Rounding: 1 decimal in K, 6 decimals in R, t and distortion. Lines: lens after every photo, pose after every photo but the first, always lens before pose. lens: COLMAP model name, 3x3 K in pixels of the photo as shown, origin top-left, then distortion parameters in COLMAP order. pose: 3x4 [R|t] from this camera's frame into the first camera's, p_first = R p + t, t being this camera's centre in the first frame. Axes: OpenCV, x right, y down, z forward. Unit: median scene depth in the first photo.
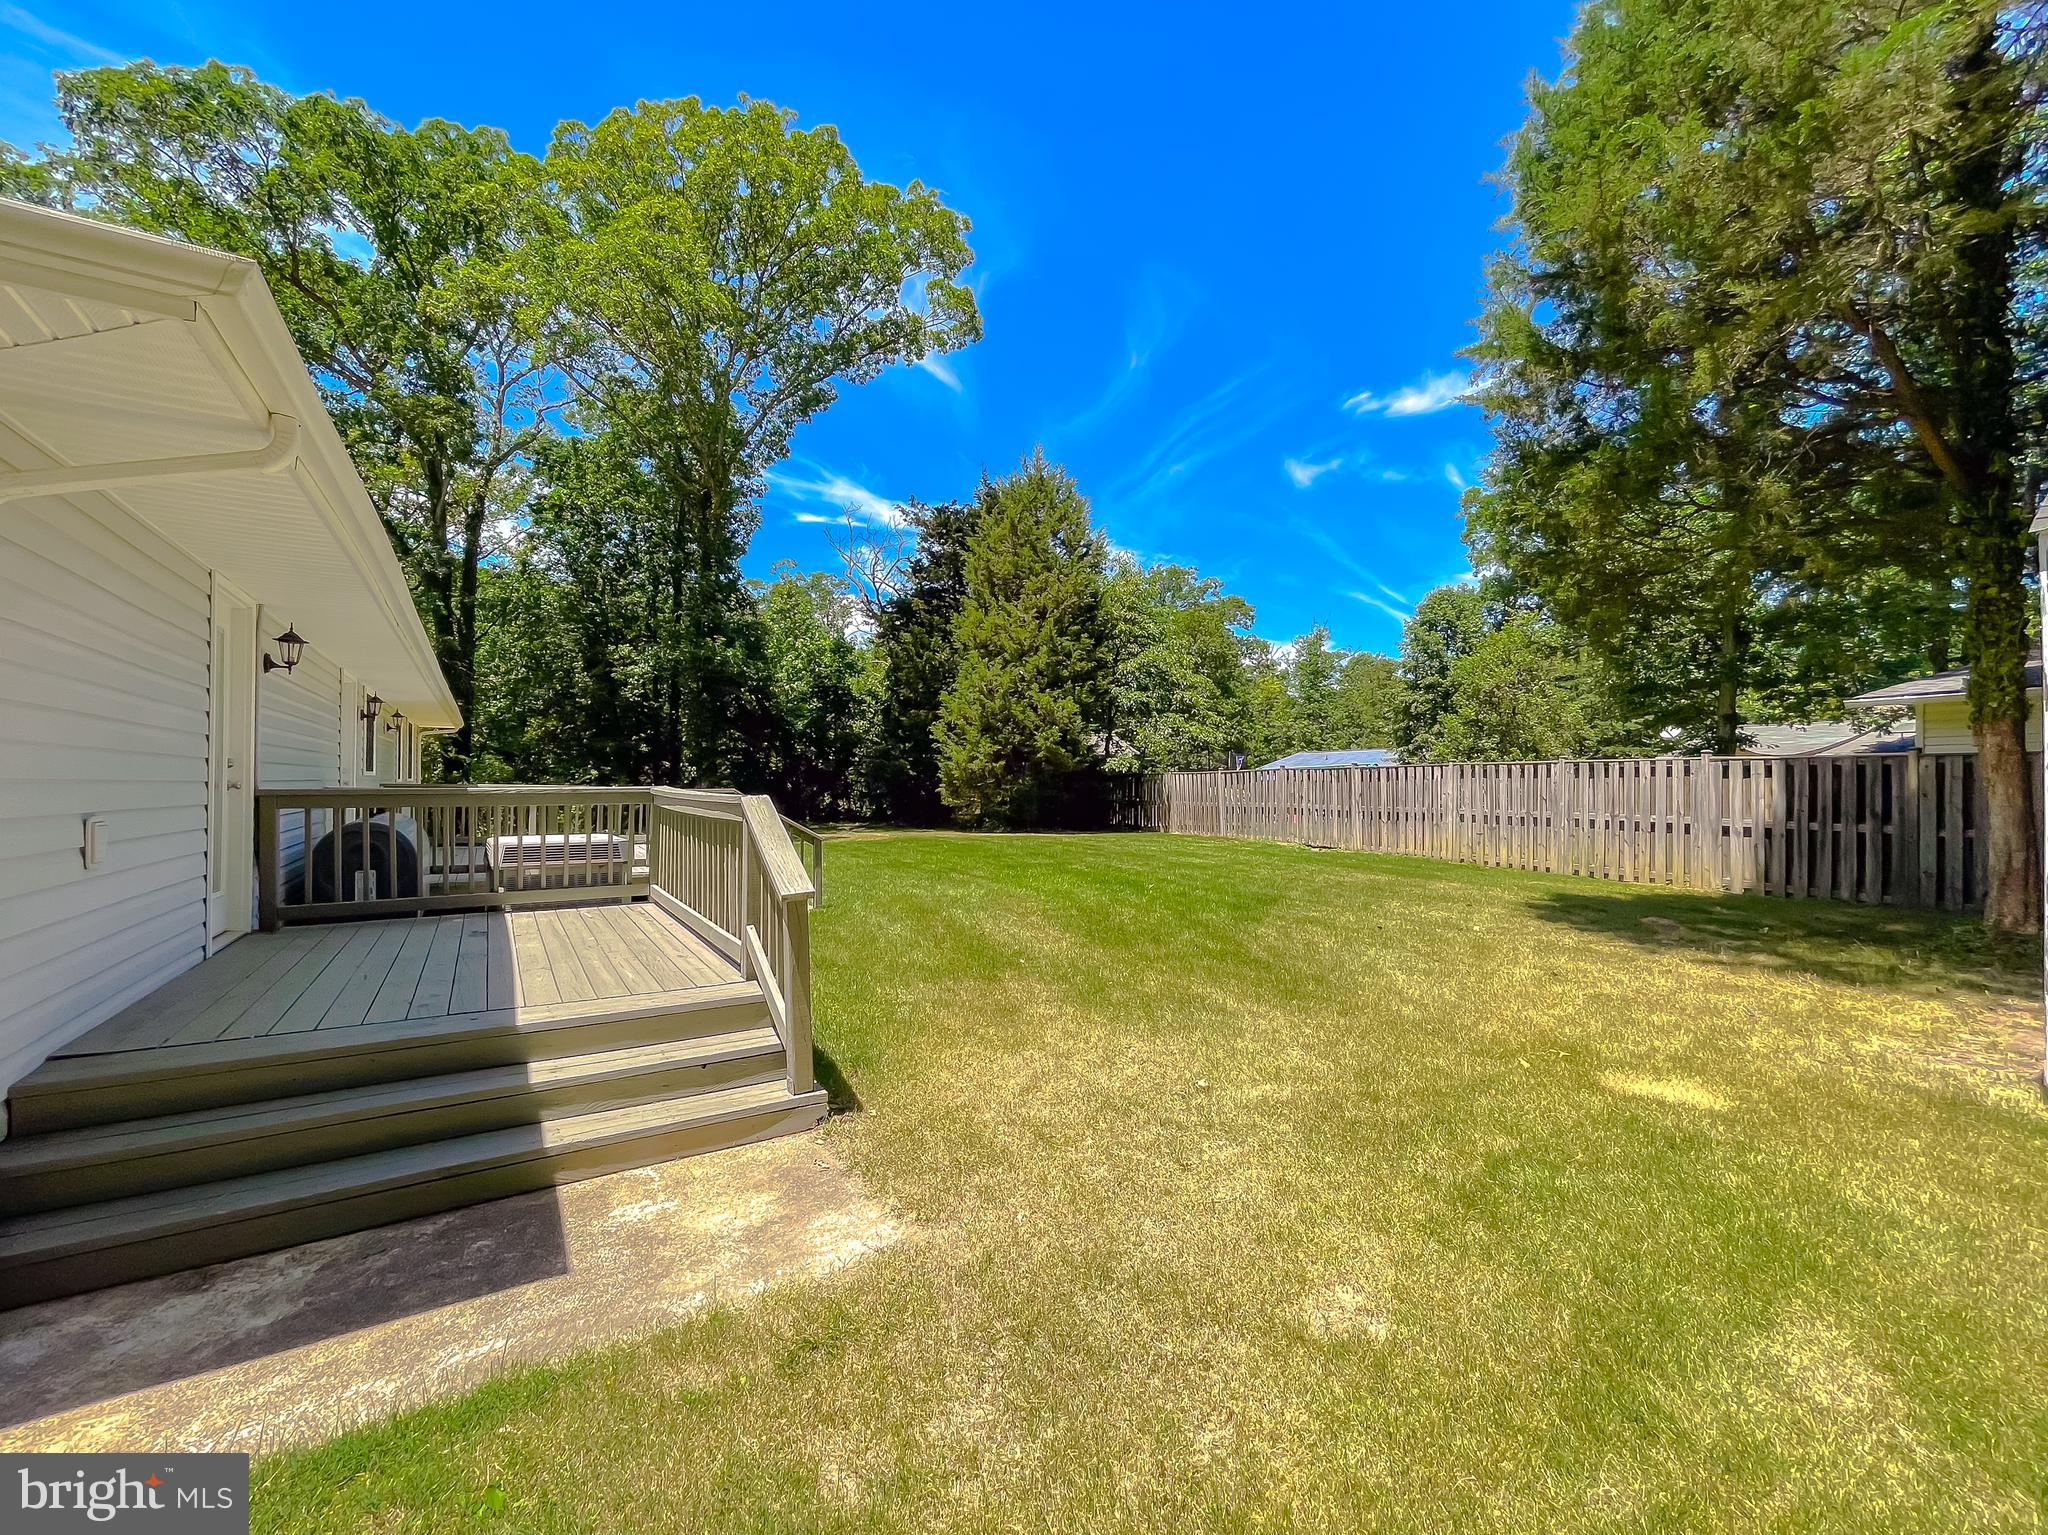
lens RADIAL K [[845.4, 0, 1021.0], [0, 845.4, 767.0], [0, 0, 1]] dist [-0.001479, 0.000057]
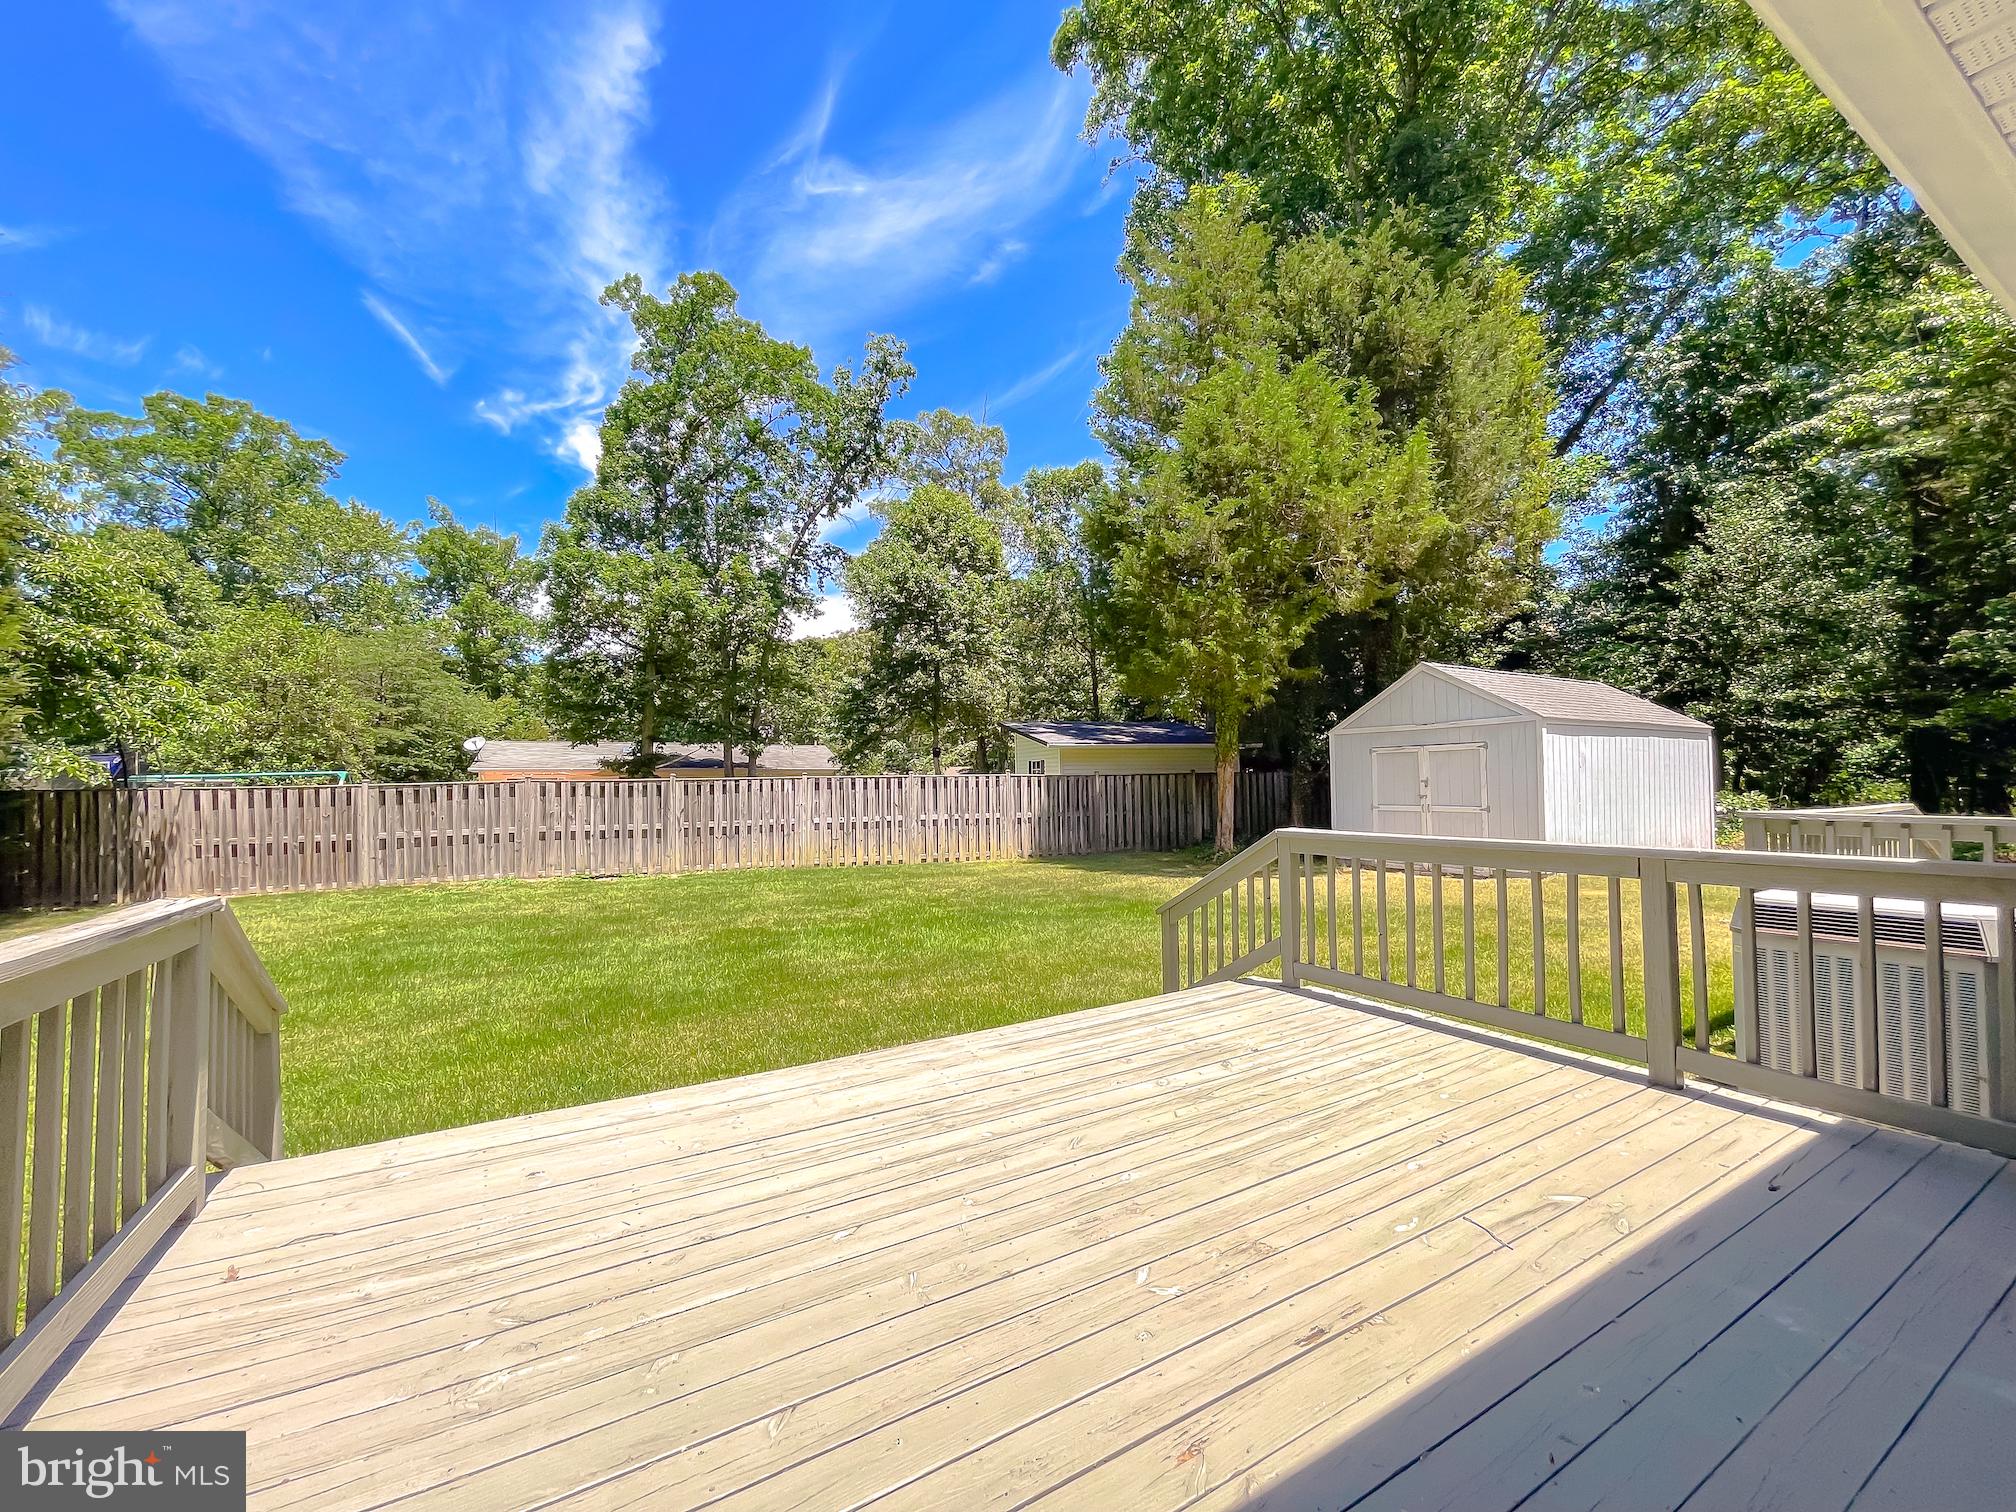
lens RADIAL K [[814.4, 0, 1002.1], [0, 814.4, 757.3], [0, 0, 1]] dist [-0.000136, 0.000434]
pose [[0.036788, 0.027934, 0.998933, -0.324997], [-0.004591, 0.999603, -0.027783, -0.000769], [-0.999313, -0.003564, 0.036902, 0.447013]]
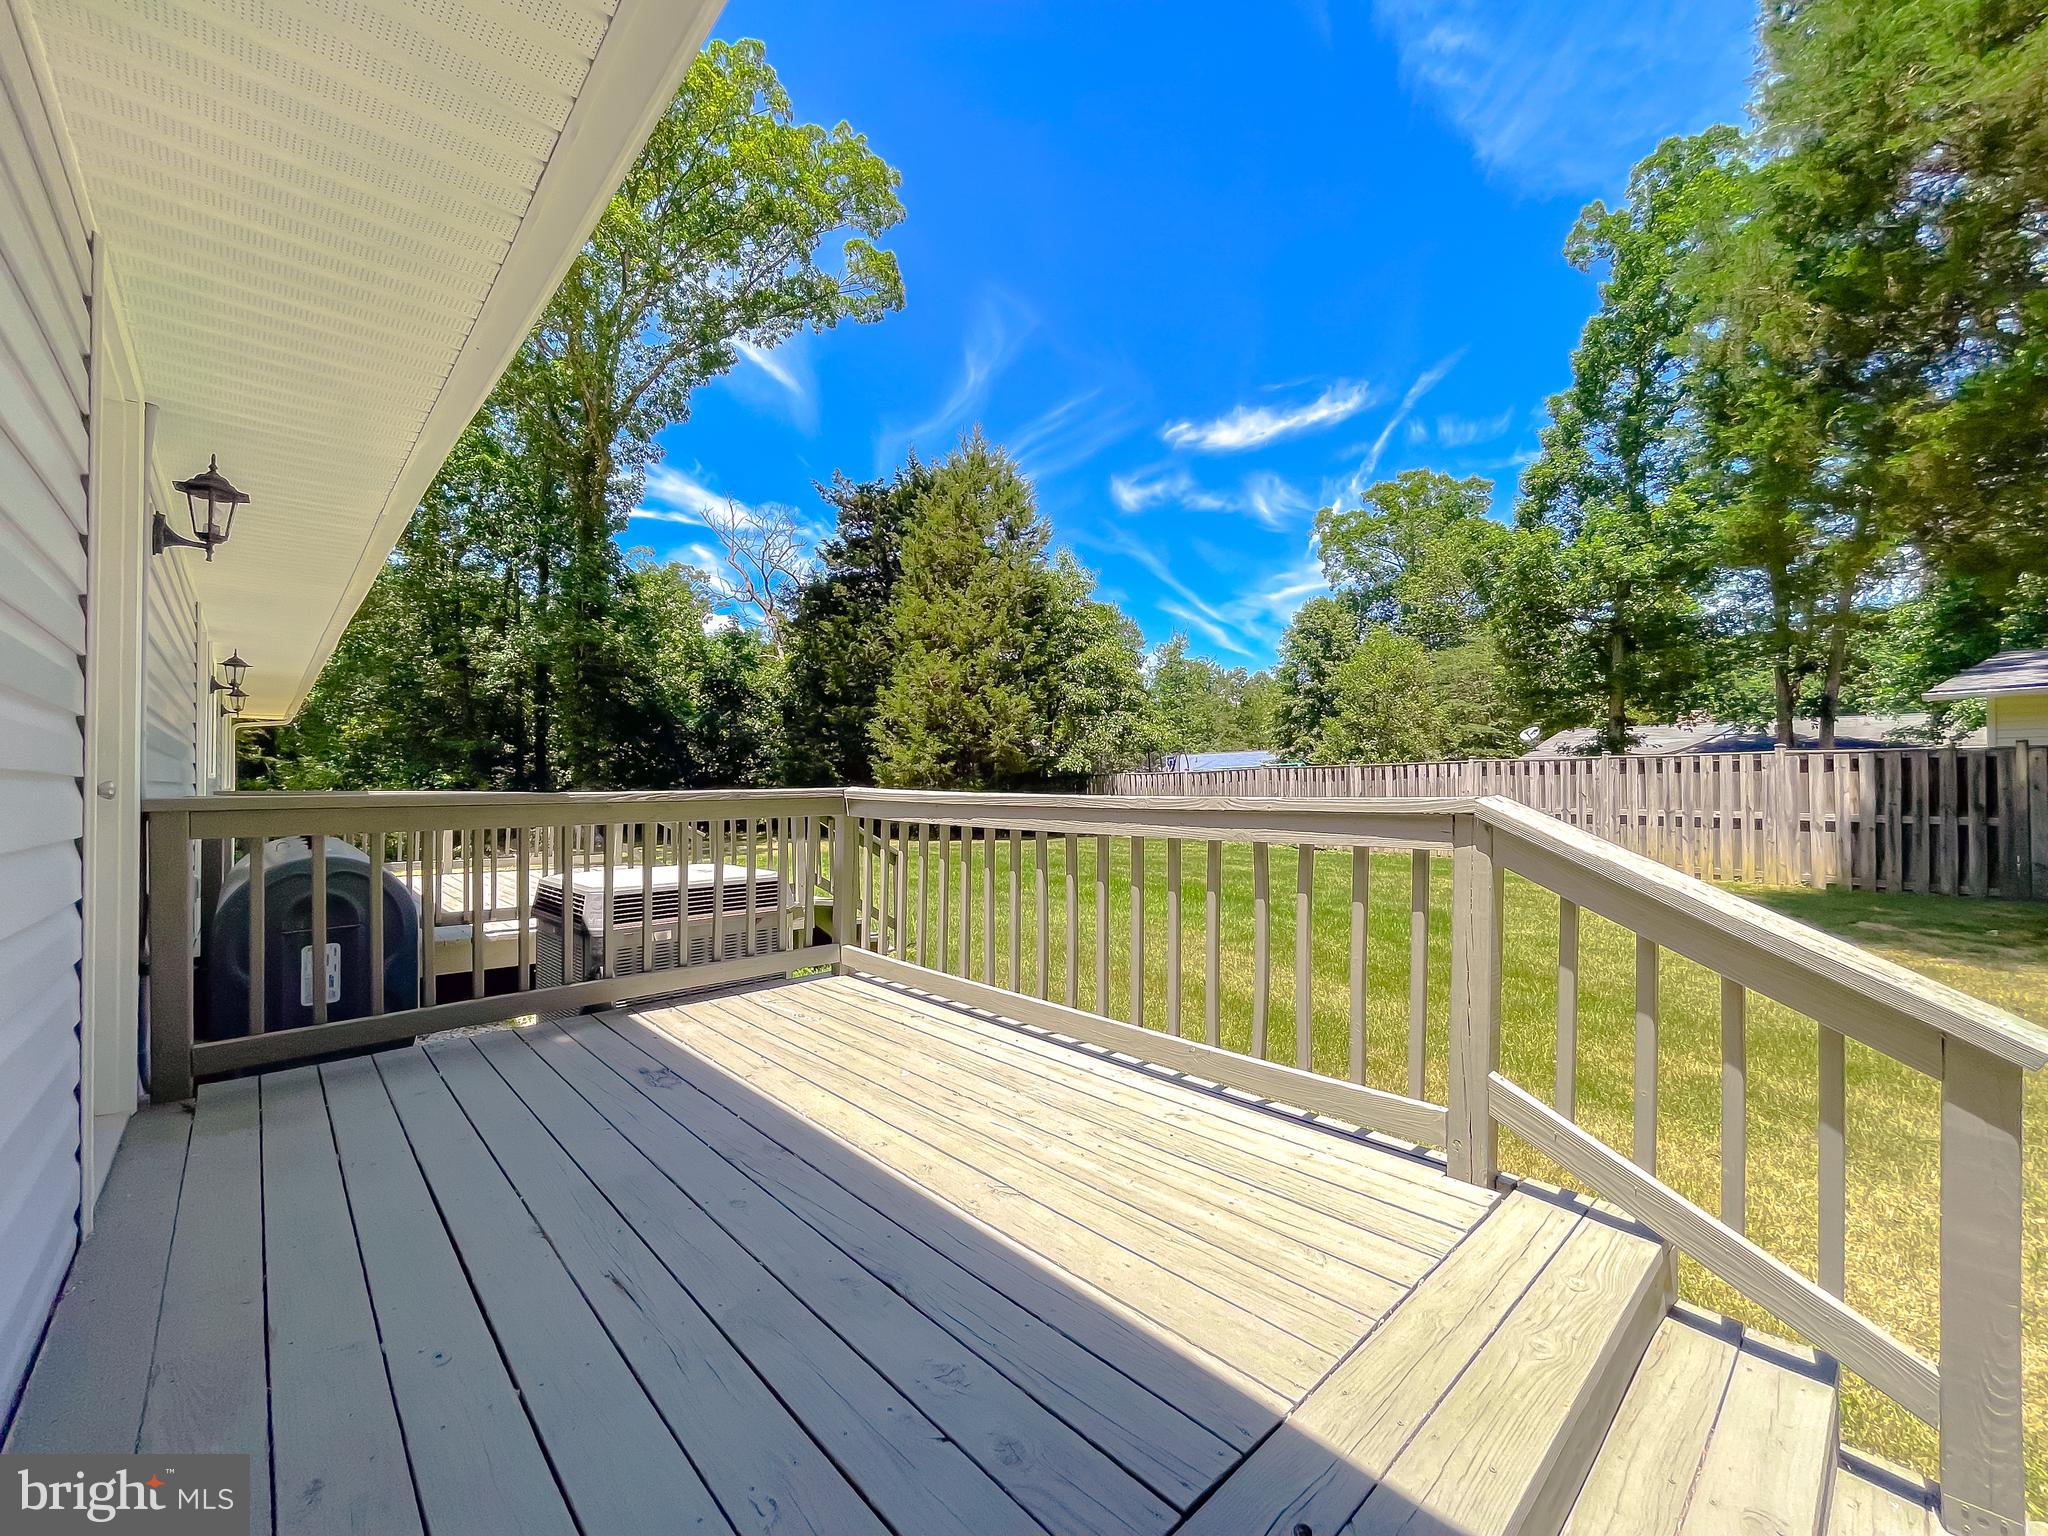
lens RADIAL K [[827.4, 0, 1018.0], [0, 827.4, 769.3], [0, 0, 1]] dist [-0.000136, 0.000434]
pose [[0.983145, -0.004722, 0.182764, -0.111655], [0.005136, 0.999985, -0.001792, 0.003230], [-0.182753, 0.002701, 0.983155, 0.100293]]
